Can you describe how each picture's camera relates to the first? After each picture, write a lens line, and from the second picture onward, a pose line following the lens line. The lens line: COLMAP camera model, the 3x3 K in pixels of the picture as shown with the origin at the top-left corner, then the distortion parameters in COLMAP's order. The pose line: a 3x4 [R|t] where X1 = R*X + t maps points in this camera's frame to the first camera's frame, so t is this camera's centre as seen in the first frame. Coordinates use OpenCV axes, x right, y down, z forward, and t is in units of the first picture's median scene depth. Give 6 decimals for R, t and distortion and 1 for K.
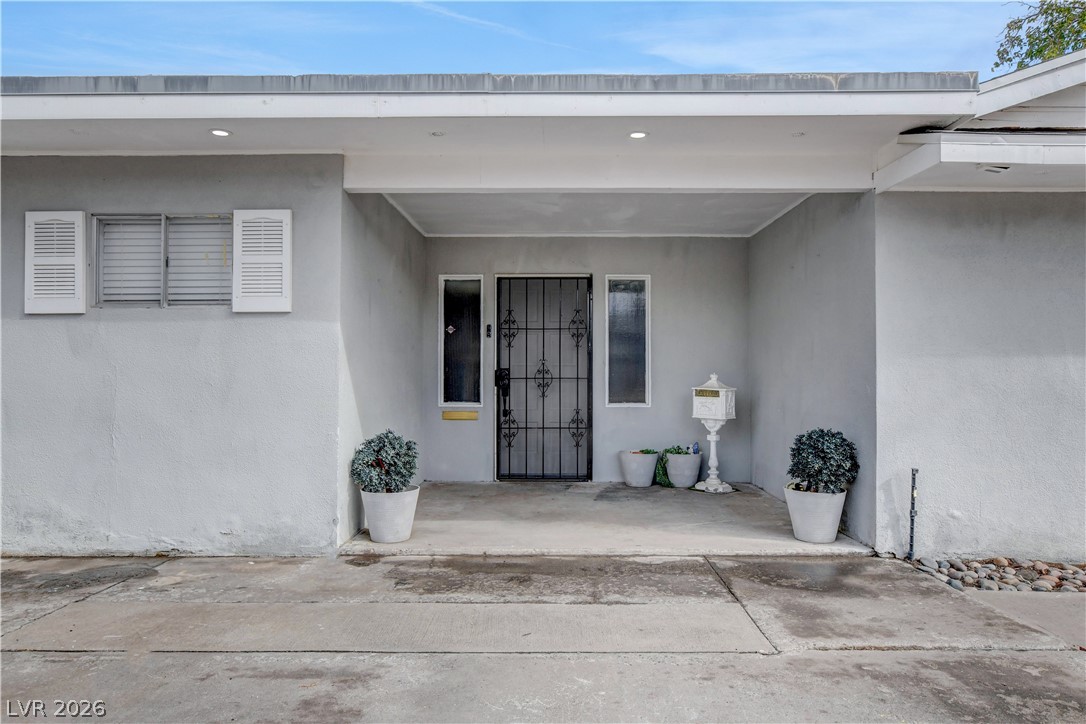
lens RADIAL K [[675.7, 0, 545.1], [0, 675.7, 362.3], [0, 0, 1]] dist [-0.037813, -0.004467]
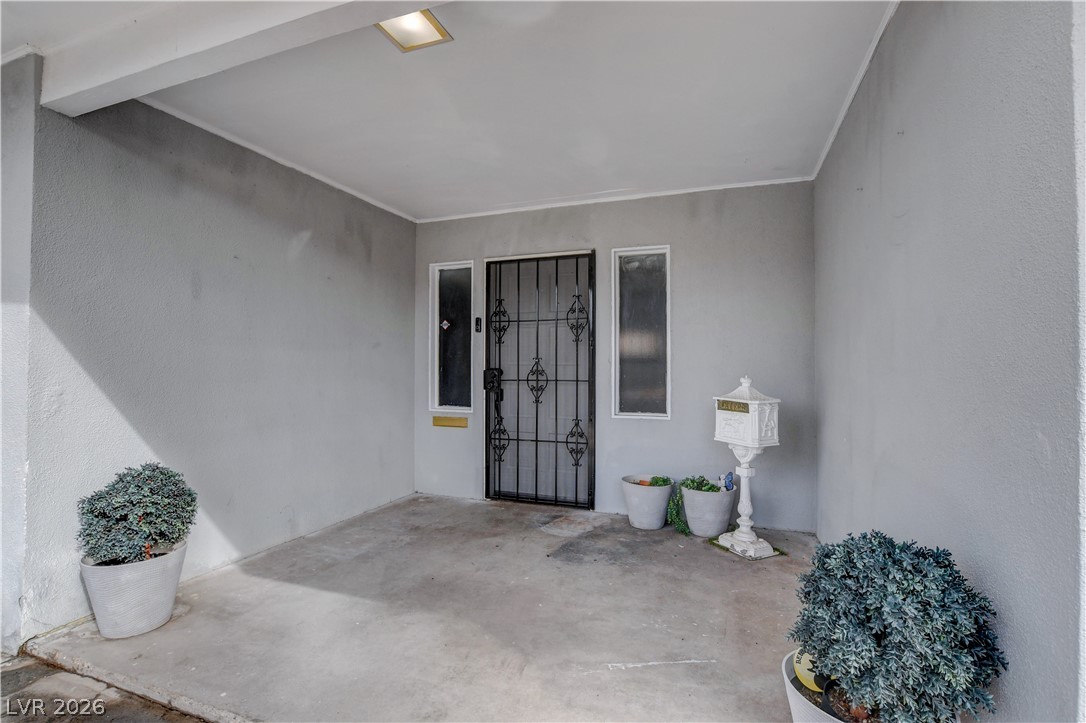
lens RADIAL K [[502.7, 0, 542.0], [0, 502.7, 361.6], [0, 0, 1]] dist [-0.020977, 0.001647]
pose [[0.948464, -0.004208, -0.316858, 0.198345], [0.006321, 0.999964, 0.005640, -0.002809], [0.316823, -0.007353, 0.948456, 0.420221]]
